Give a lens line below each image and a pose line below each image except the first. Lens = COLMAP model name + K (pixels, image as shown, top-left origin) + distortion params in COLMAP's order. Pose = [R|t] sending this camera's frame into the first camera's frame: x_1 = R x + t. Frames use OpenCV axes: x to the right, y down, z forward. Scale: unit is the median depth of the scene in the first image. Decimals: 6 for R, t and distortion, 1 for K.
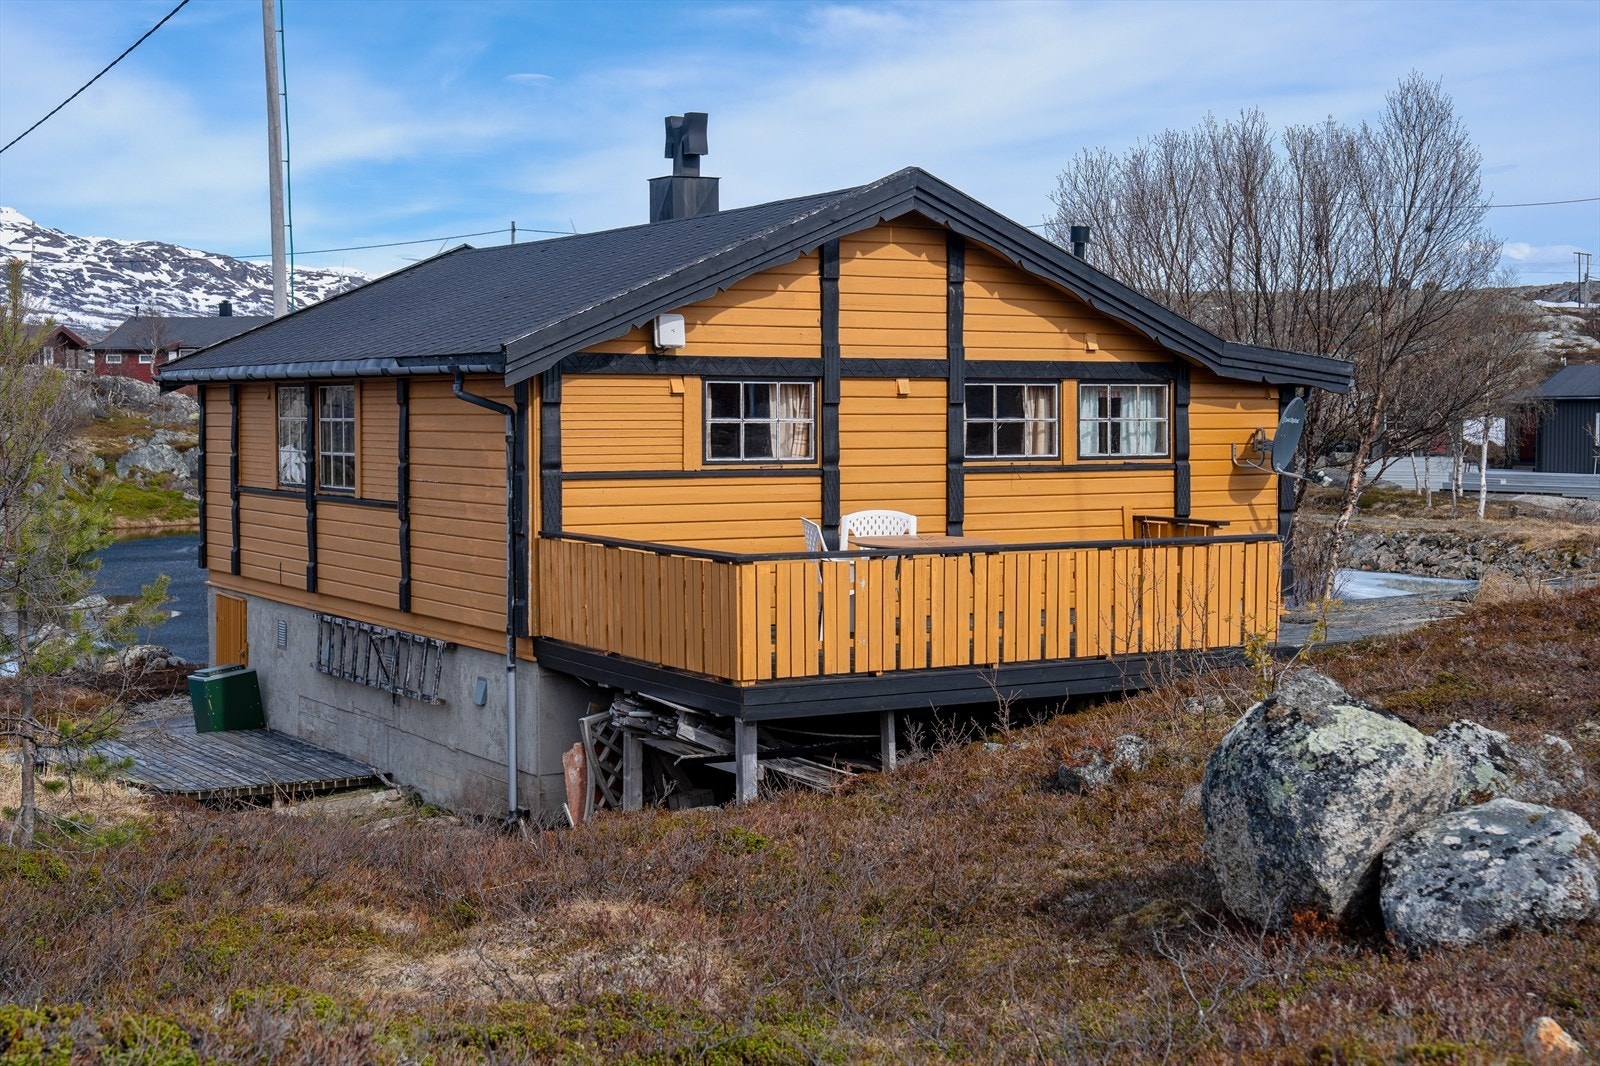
lens RADIAL K [[2207.9, 0, 800.0], [0, 2207.9, 533.0], [0, 0, 1]] dist [0.042700, 0.032455]
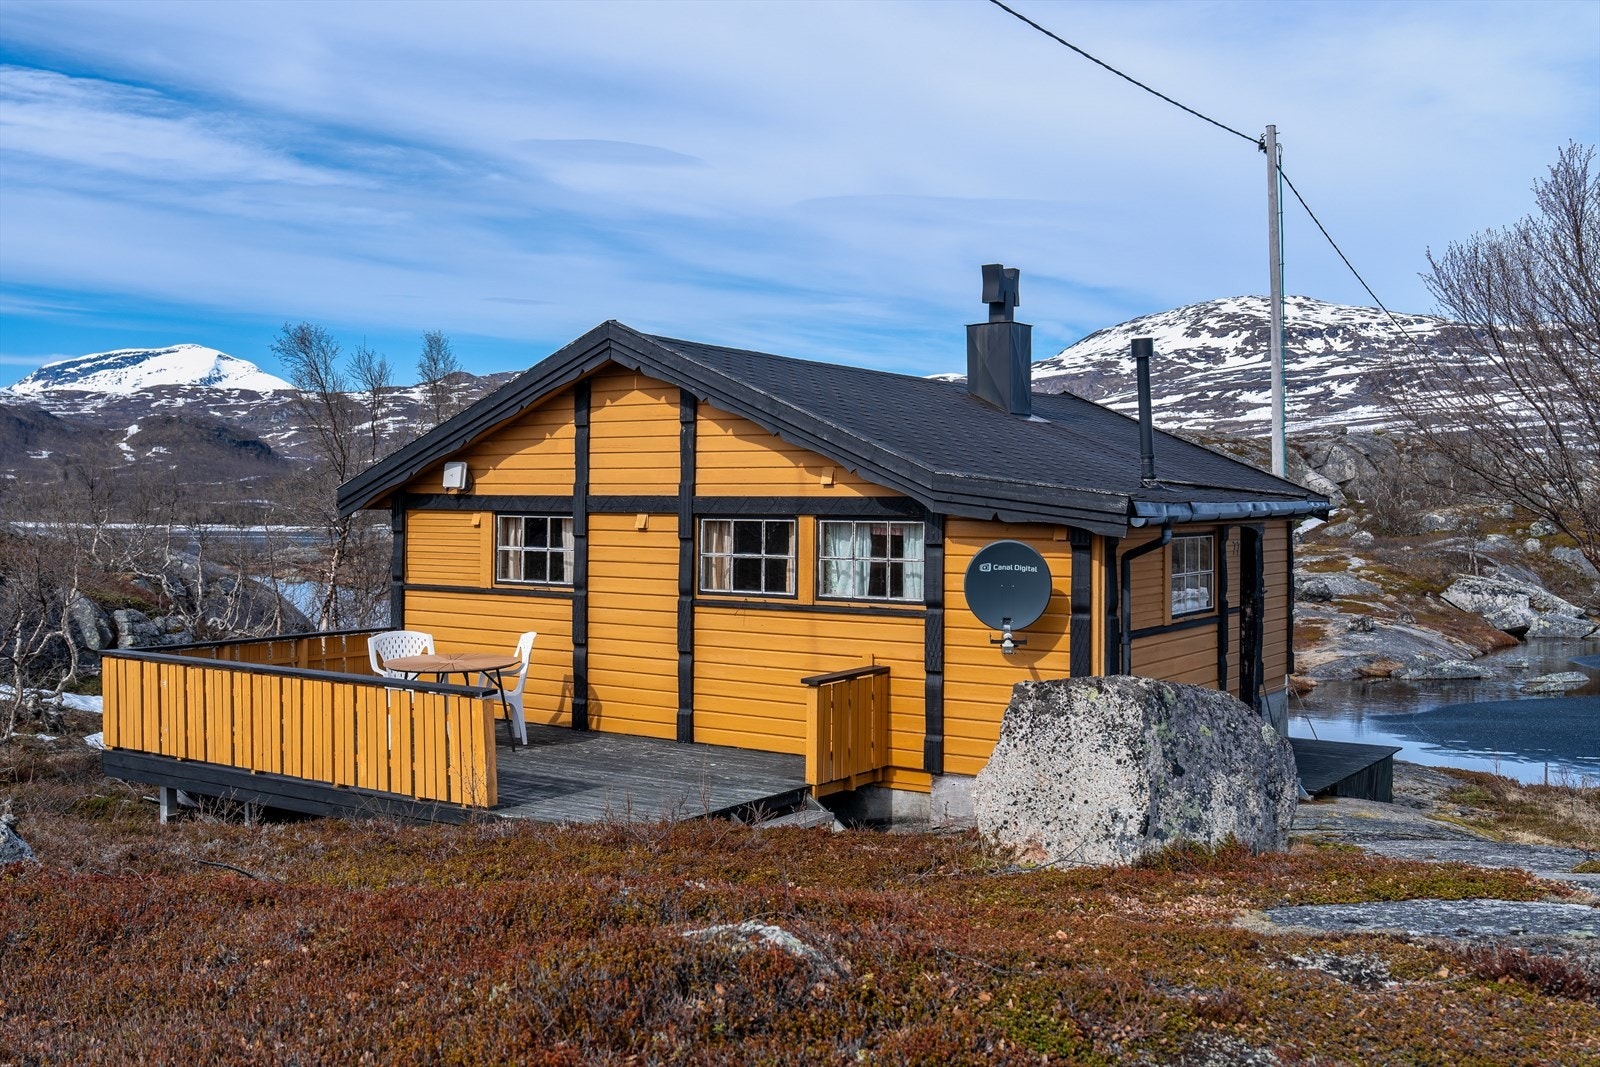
lens RADIAL K [[1580.8, 0, 800.0], [0, 1580.8, 533.5], [0, 0, 1]] dist [0.037721, 0.004022]
pose [[0.417025, 0.022374, -0.908620, 0.757023], [-0.056305, 0.998413, -0.001257, -0.061800], [0.907149, 0.051684, 0.417623, 0.725428]]
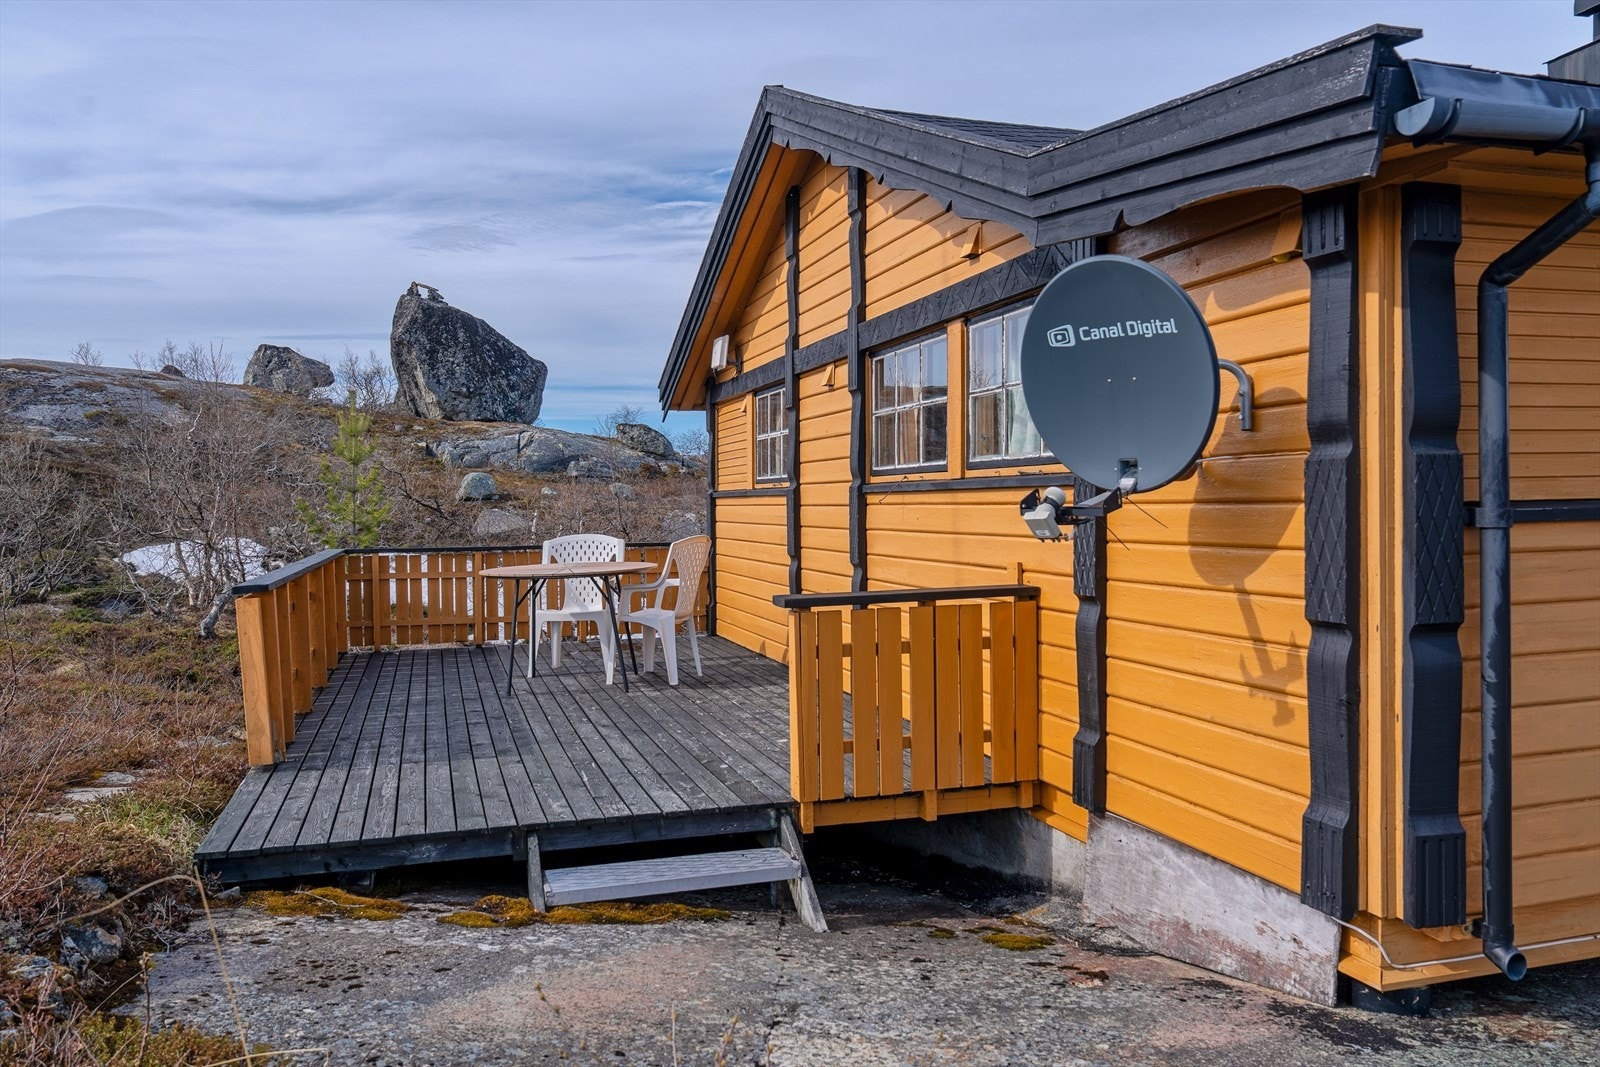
lens RADIAL K [[1176.3, 0, 800.0], [0, 1176.3, 533.5], [0, 0, 1]] dist [0.002668, 0.000173]
pose [[-0.232496, 0.028823, -0.972170, 0.422801], [-0.041224, 0.998370, 0.039459, -0.027777], [0.971723, 0.049251, -0.230929, 1.052144]]
